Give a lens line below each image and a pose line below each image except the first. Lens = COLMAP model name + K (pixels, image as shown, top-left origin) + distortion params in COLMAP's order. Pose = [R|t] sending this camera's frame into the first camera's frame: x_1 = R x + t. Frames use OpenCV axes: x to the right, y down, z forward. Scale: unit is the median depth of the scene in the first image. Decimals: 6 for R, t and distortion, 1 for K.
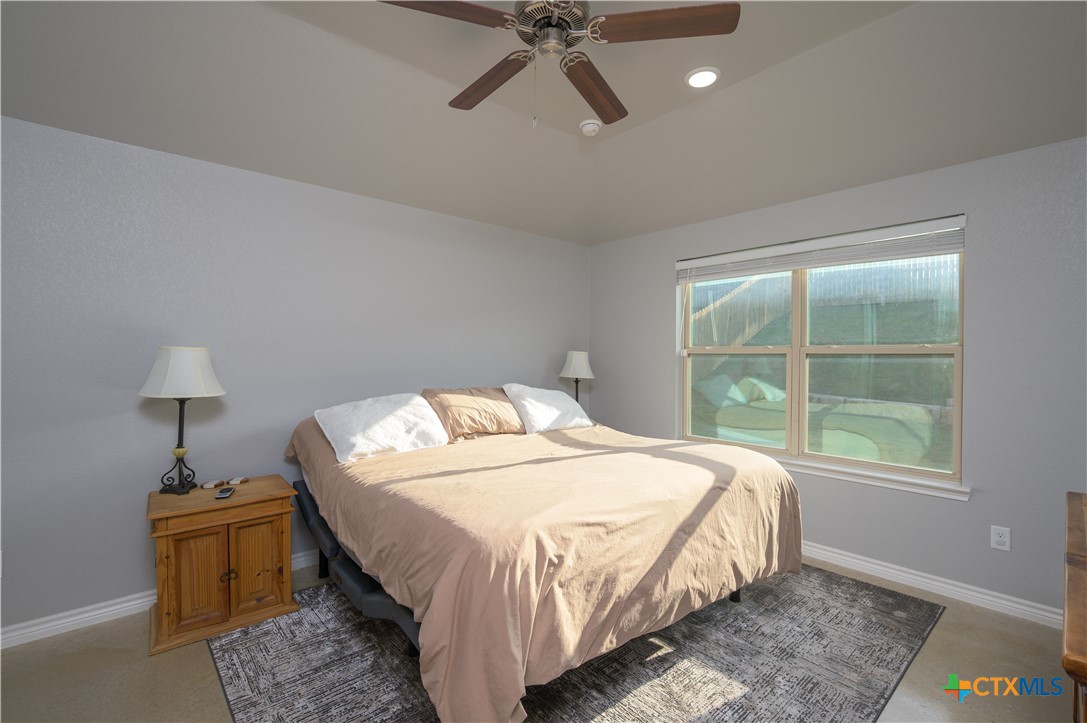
lens RADIAL K [[485.2, 0, 548.5], [0, 485.2, 351.8], [0, 0, 1]] dist [-0.002060, 0.000165]
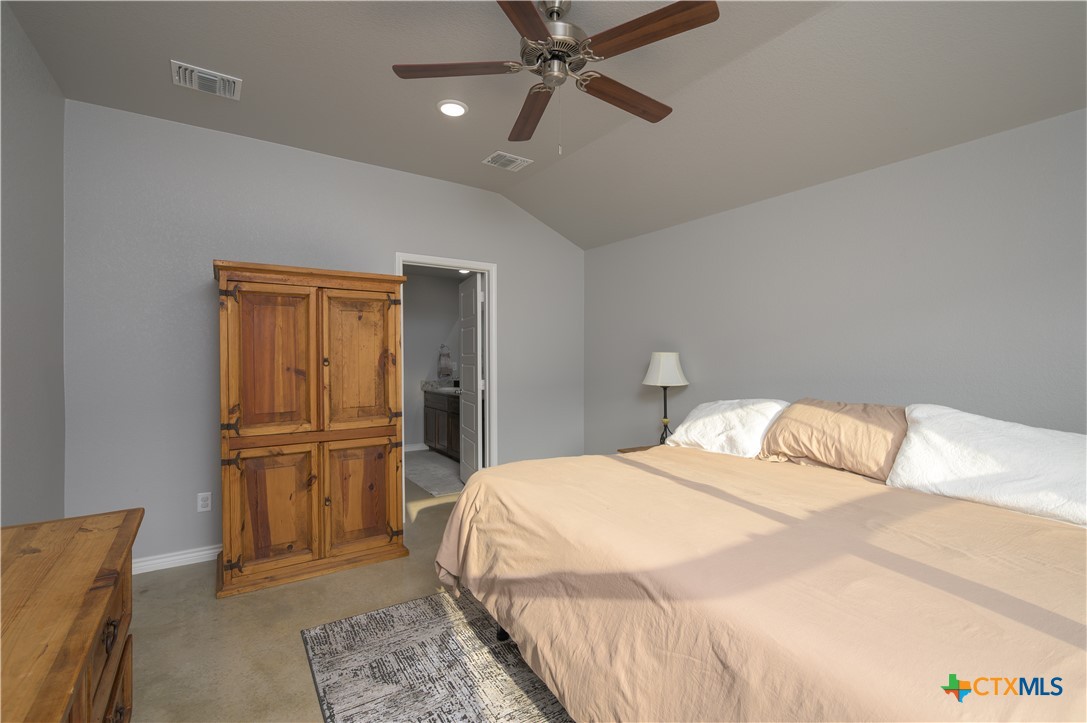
lens RADIAL K [[485.2, 0, 548.5], [0, 485.2, 351.8], [0, 0, 1]] dist [-0.002060, 0.000165]
pose [[-0.124964, -0.012720, -0.992080, 0.795270], [0.003179, 0.999908, -0.013221, 0.007550], [0.992156, -0.004806, -0.124912, 0.815455]]
